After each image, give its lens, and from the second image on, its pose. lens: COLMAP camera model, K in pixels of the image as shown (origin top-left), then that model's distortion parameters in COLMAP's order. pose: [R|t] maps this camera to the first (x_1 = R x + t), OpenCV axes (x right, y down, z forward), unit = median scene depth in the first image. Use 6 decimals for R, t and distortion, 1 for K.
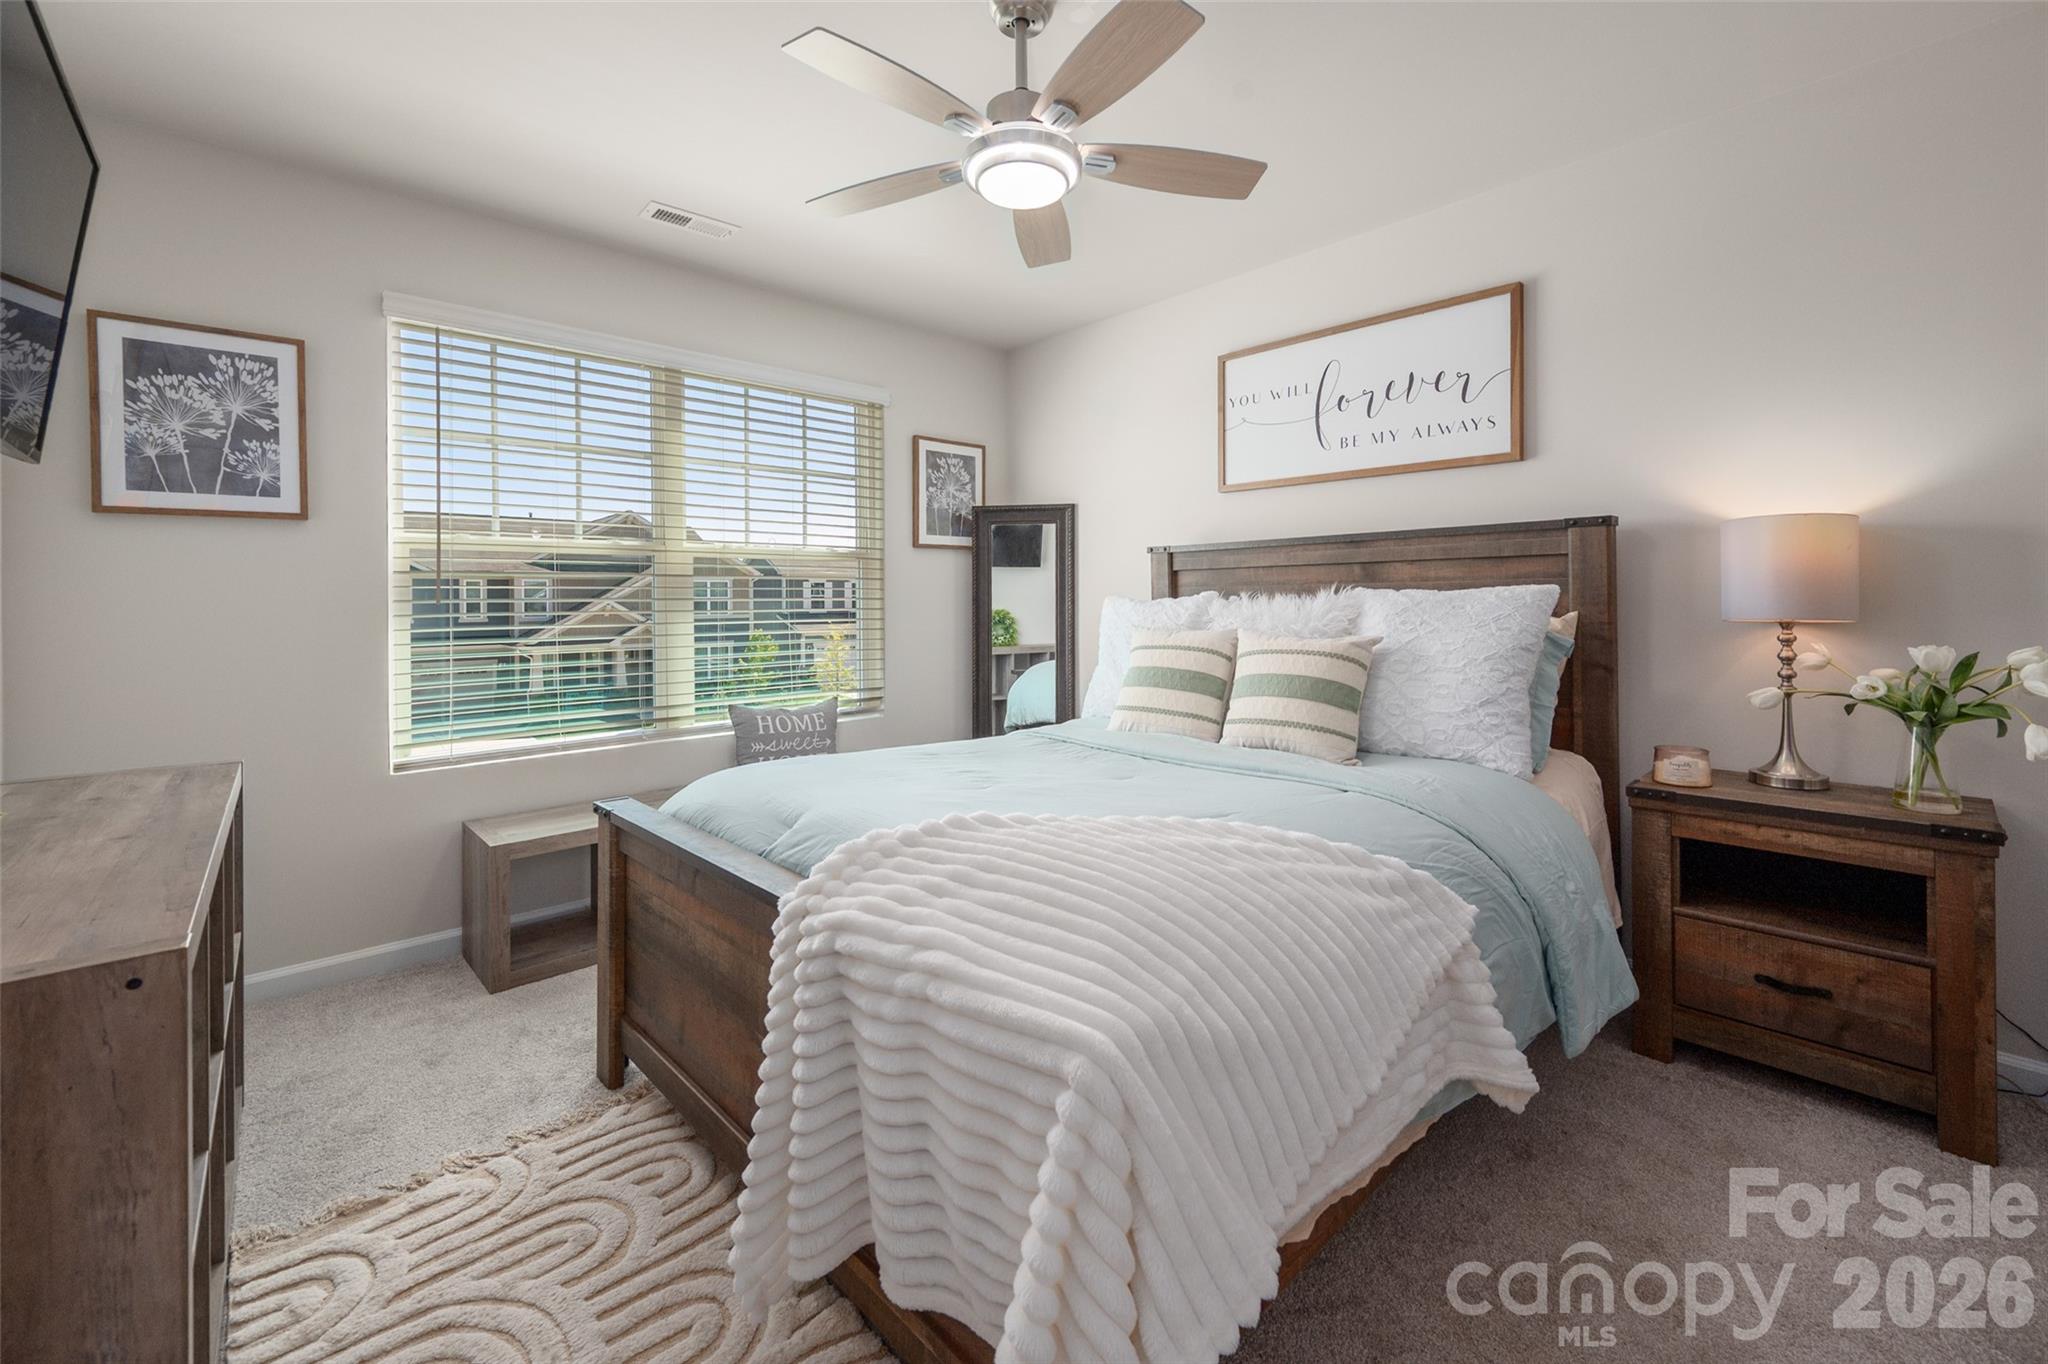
lens RADIAL K [[848.3, 0, 1025.5], [0, 848.3, 600.2], [0, 0, 1]] dist [-0.000733, -0.000085]
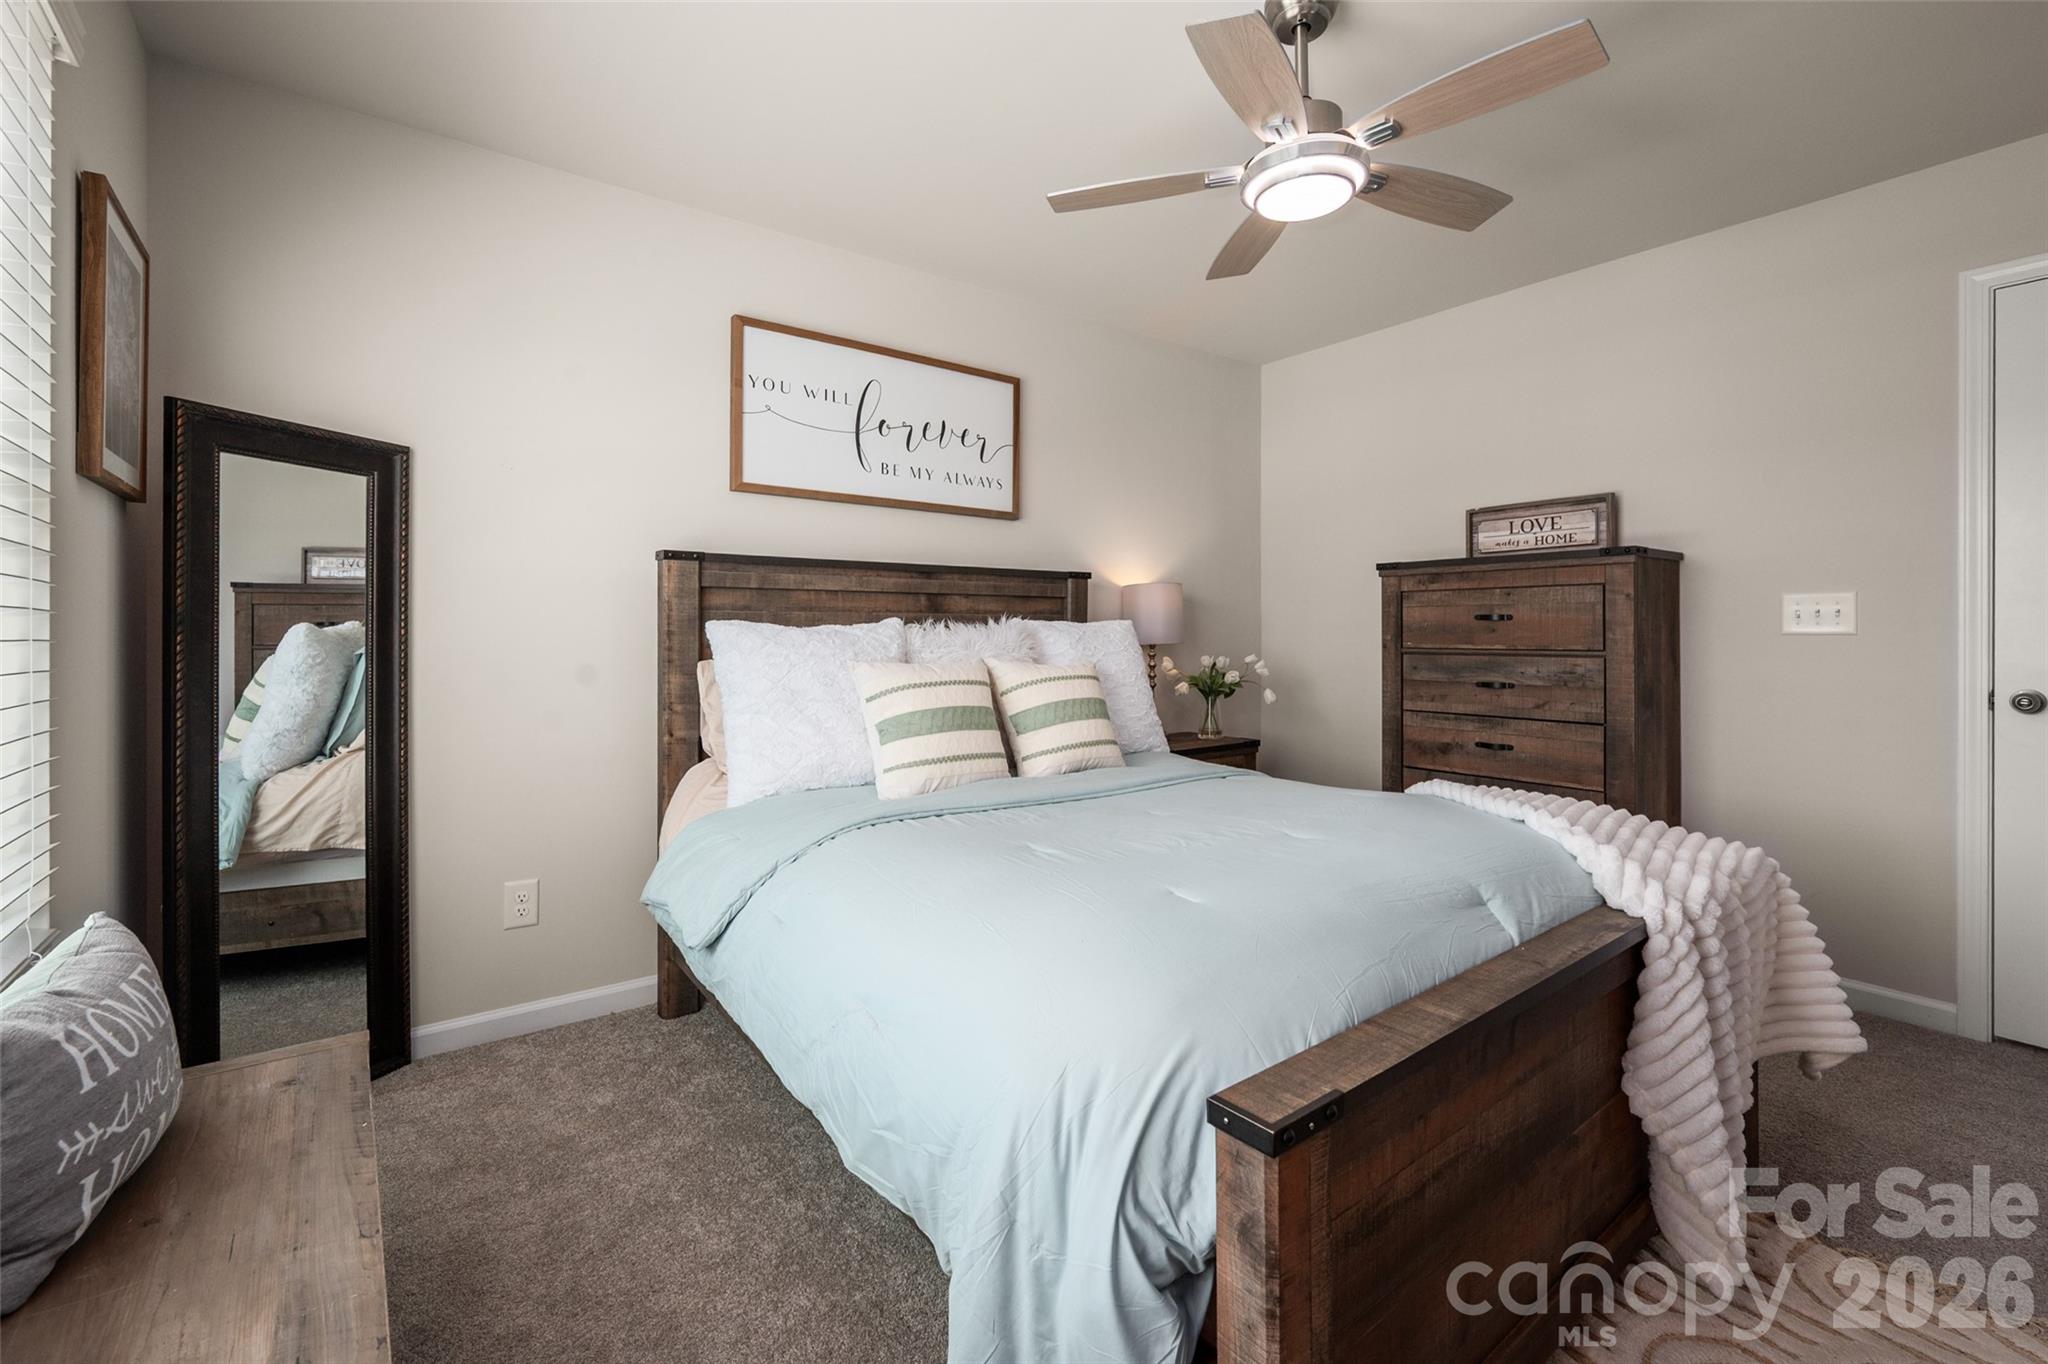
lens RADIAL K [[877.8, 0, 1026.1], [0, 877.8, 638.1], [0, 0, 1]] dist [0.001126, 0.000041]
pose [[0.103169, 0.002611, 0.994660, -0.644138], [-0.001428, 0.999996, -0.002476, 0.011941], [-0.994663, -0.001164, 0.103172, 0.773680]]
